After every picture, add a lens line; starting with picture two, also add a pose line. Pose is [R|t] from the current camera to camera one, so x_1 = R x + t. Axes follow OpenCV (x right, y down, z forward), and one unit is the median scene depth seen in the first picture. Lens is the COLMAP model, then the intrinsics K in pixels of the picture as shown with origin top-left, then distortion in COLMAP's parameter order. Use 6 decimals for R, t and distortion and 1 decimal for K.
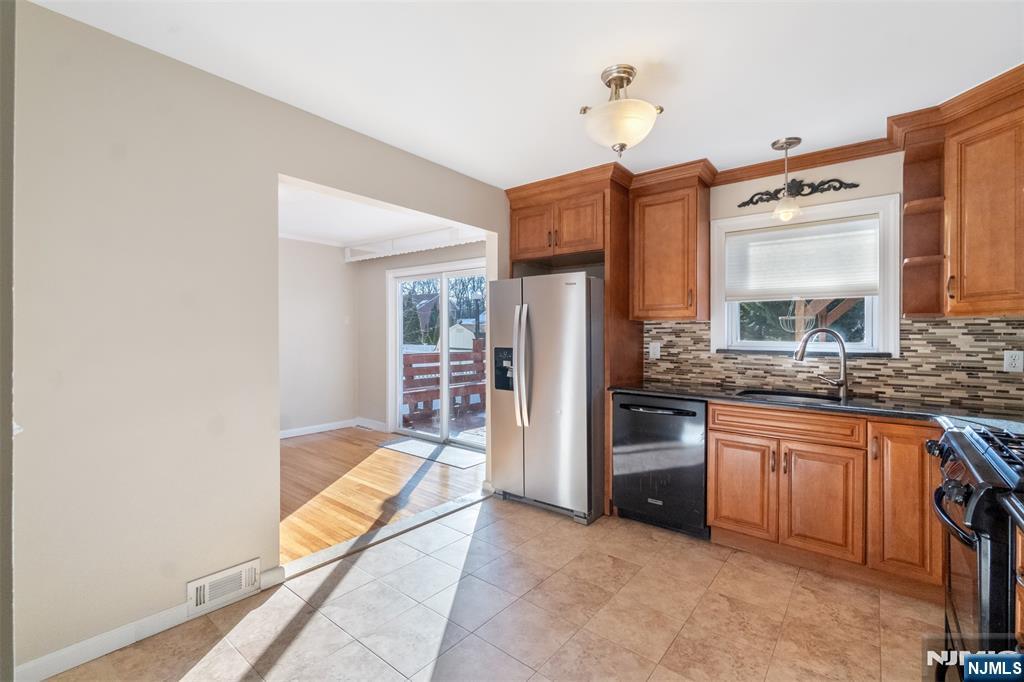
lens RADIAL K [[448.5, 0, 514.2], [0, 448.5, 334.6], [0, 0, 1]] dist [0.000001, -0.000085]
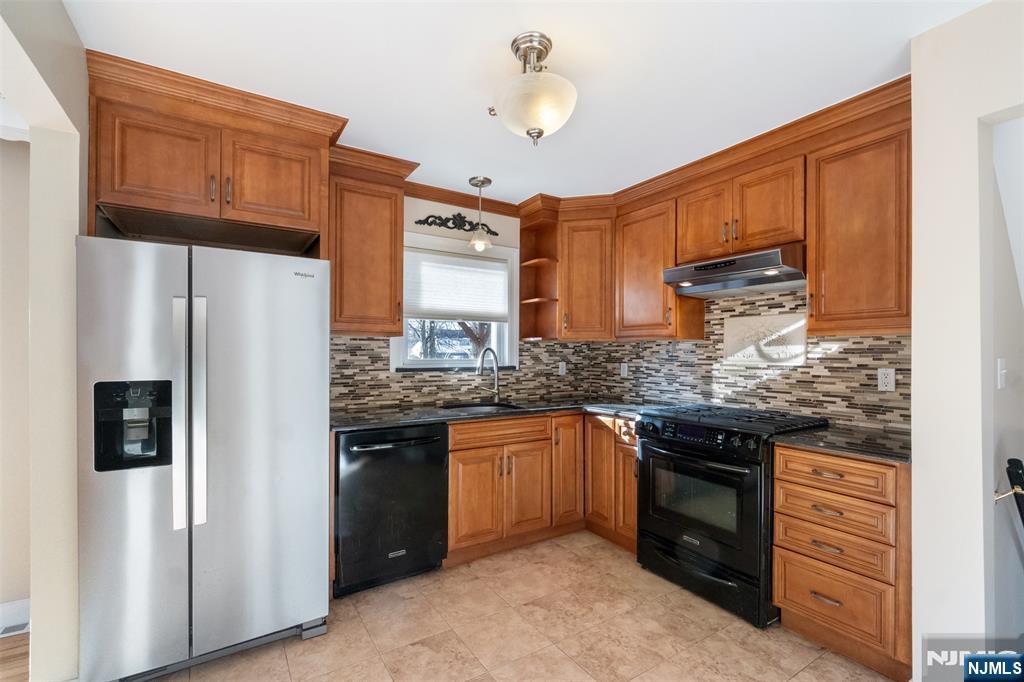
lens RADIAL K [[448.5, 0, 512.6], [0, 448.5, 349.4], [0, 0, 1]] dist [0.000001, -0.000085]
pose [[0.325429, 0.000763, 0.945566, -0.414969], [-0.002753, 0.999996, 0.000141, -0.008309], [-0.945562, -0.002649, 0.325430, 0.541078]]
